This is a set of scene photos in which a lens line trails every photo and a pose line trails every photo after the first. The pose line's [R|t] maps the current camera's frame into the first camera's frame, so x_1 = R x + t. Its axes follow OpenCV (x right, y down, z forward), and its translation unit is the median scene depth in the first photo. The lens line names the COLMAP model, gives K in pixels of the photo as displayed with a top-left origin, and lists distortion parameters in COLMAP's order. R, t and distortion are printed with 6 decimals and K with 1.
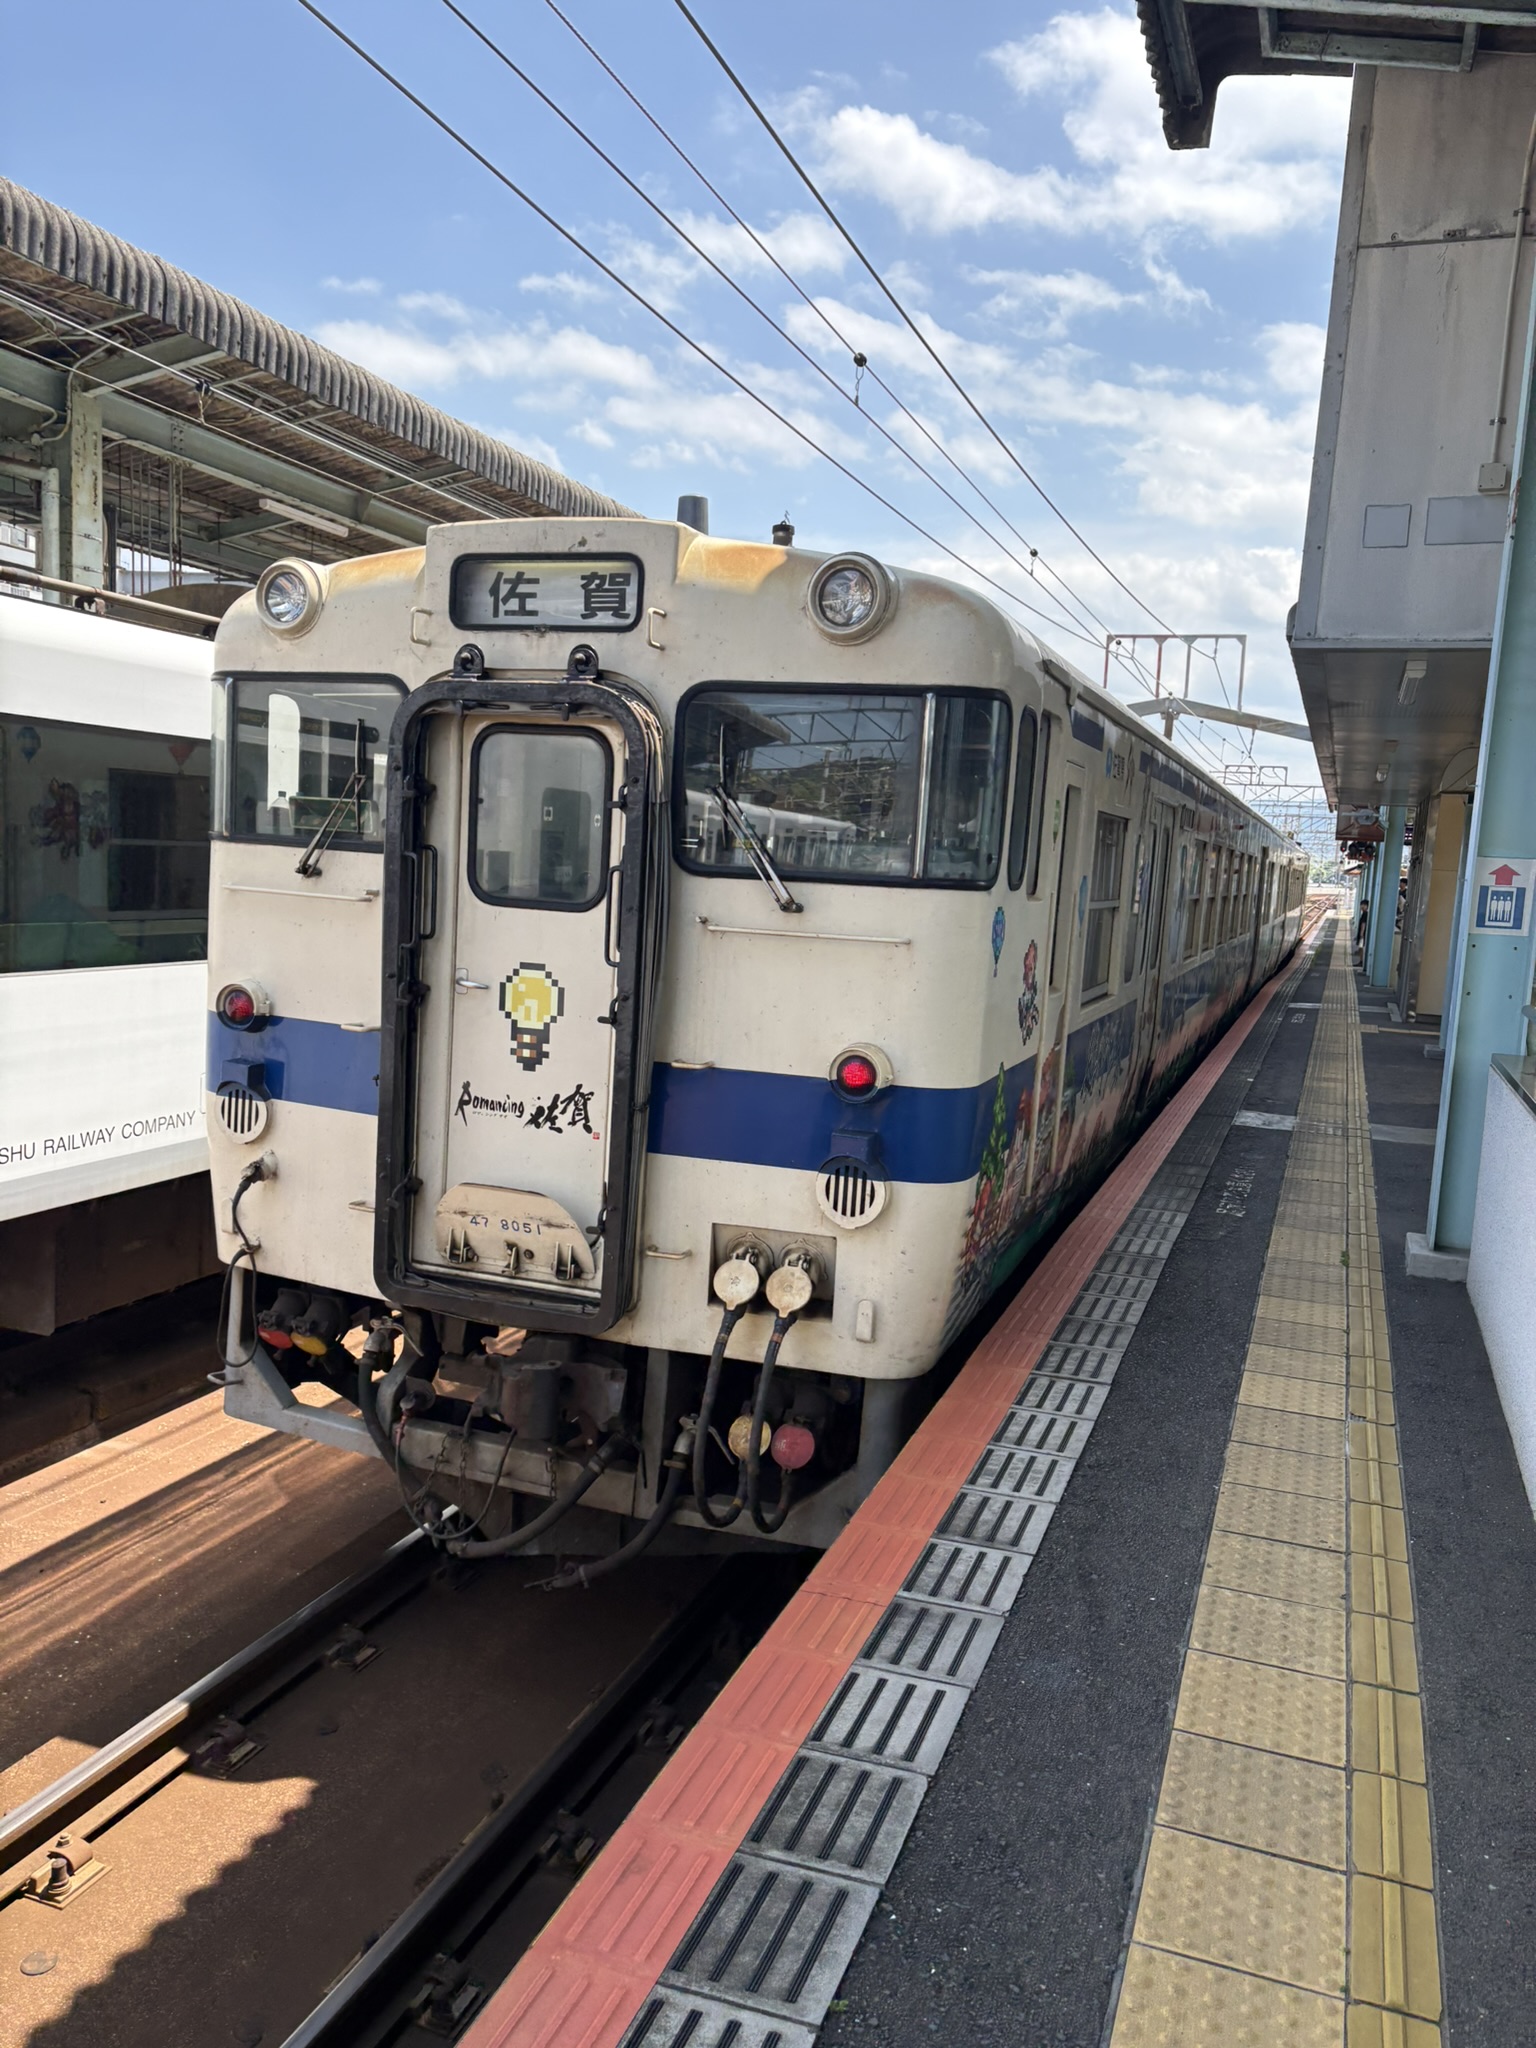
lens RADIAL K [[1561.2, 0, 770.1], [0, 1561.2, 1028.0], [0, 0, 1]] dist [0.003758, 0.000459]
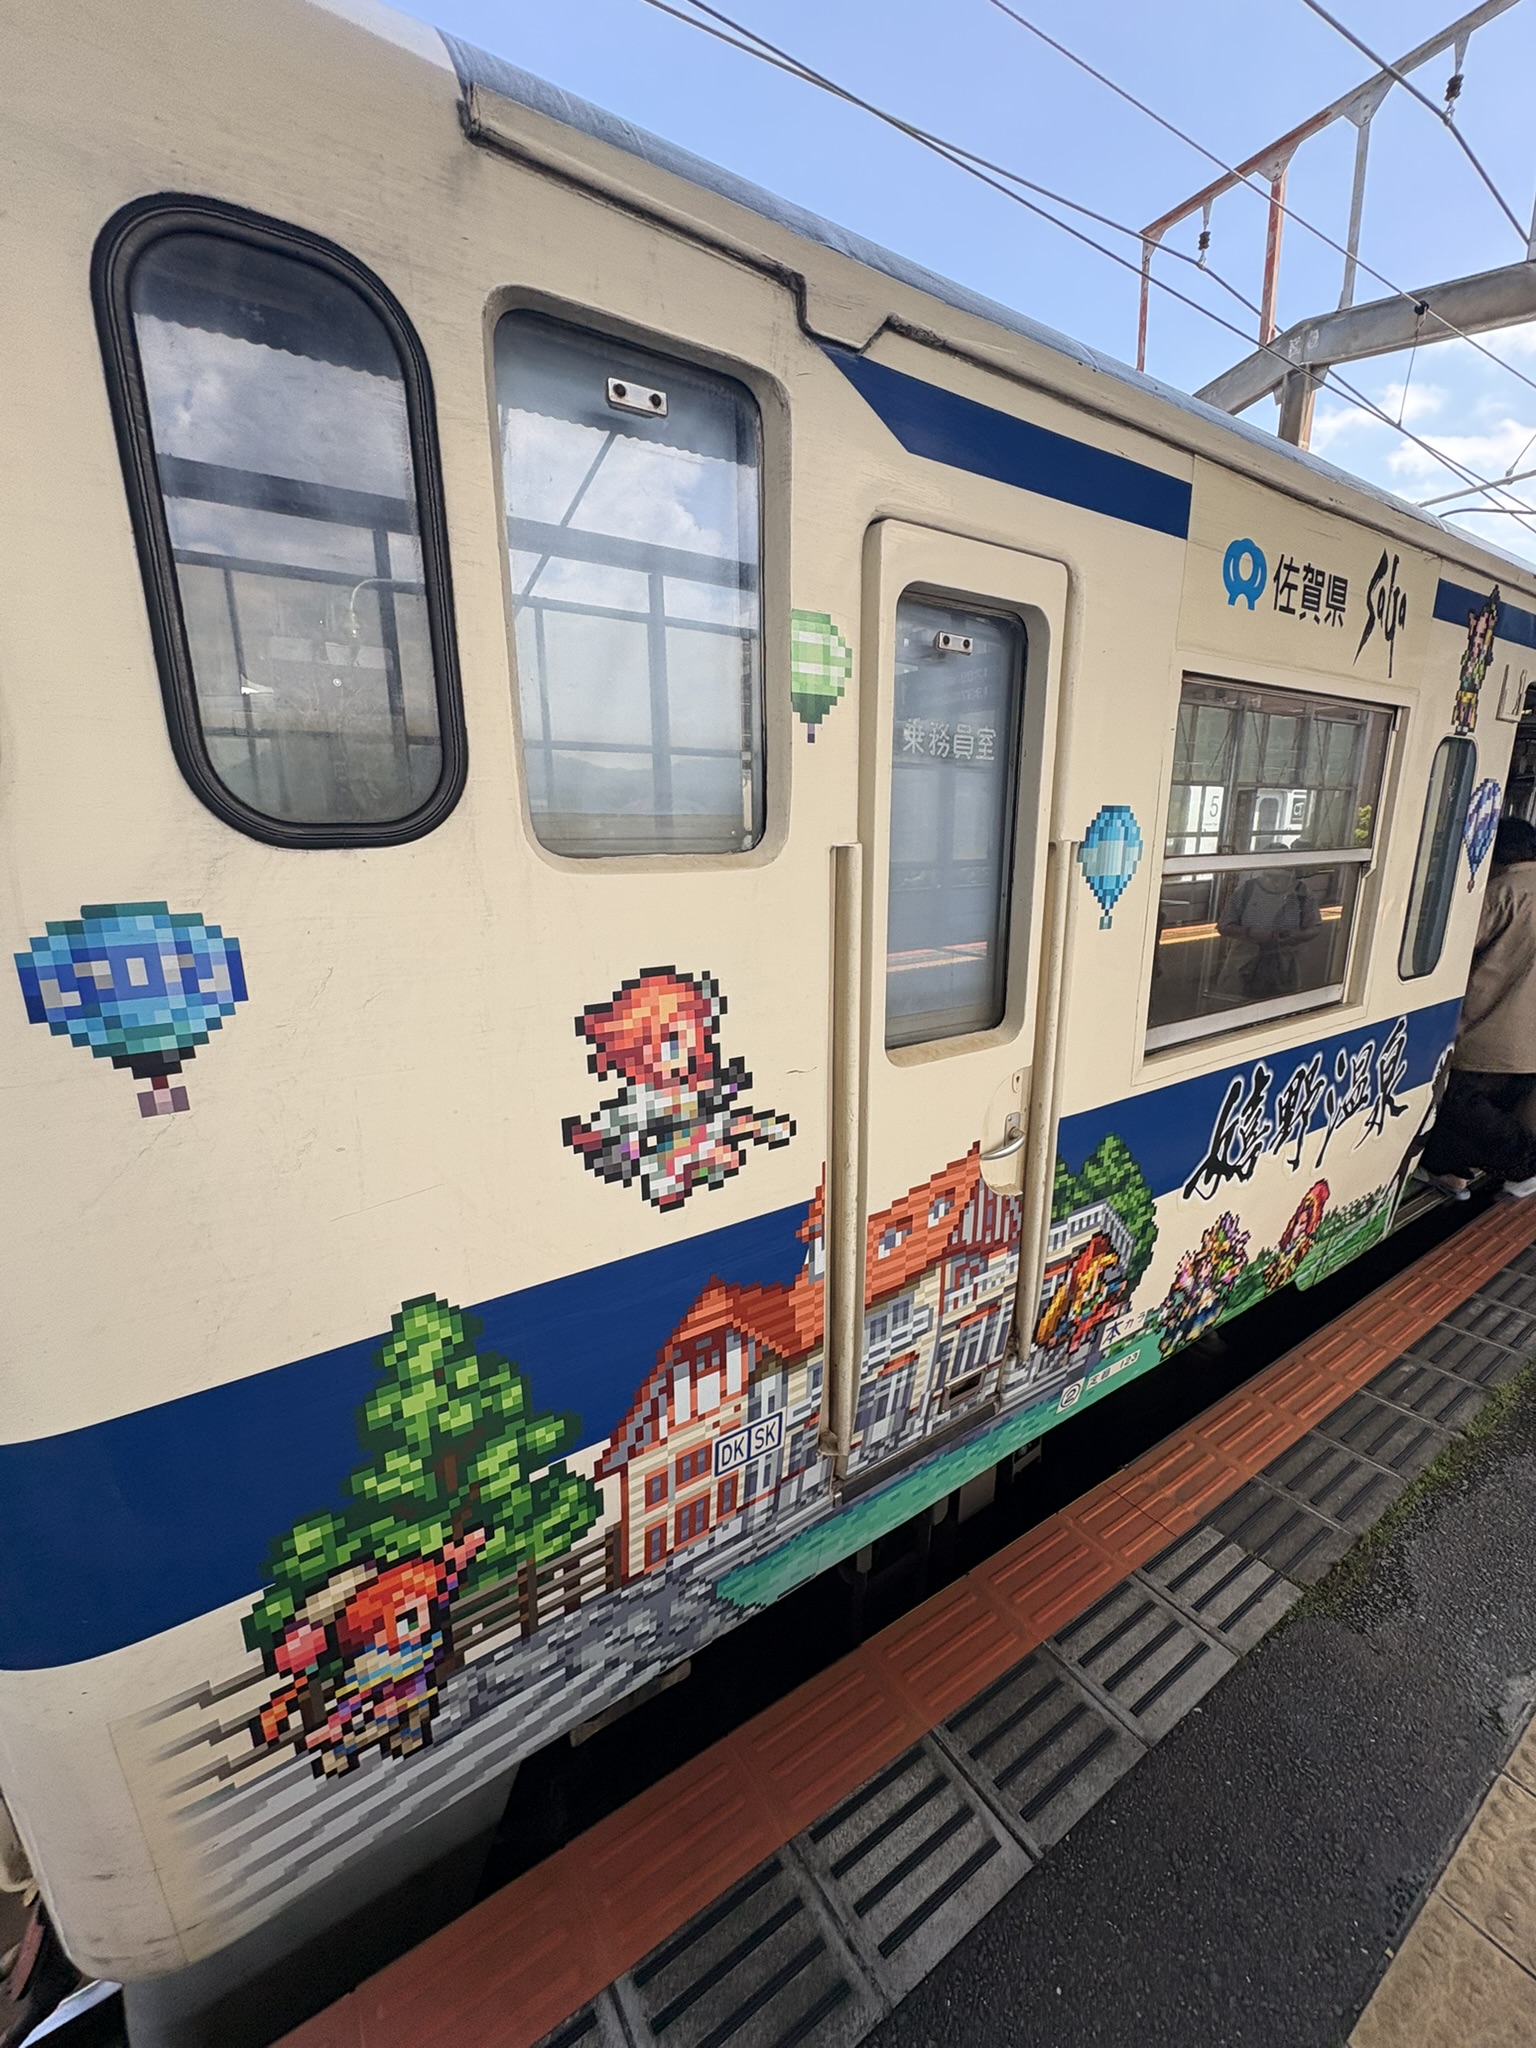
lens RADIAL K [[818.8, 0, 766.8], [0, 818.8, 1027.1], [0, 0, 1]] dist [-0.001983, -0.000122]
pose [[0.802278, 0.080123, -0.591549, 0.283151], [-0.018598, 0.993825, 0.109386, -0.057577], [0.596661, -0.076756, 0.798814, 0.743221]]
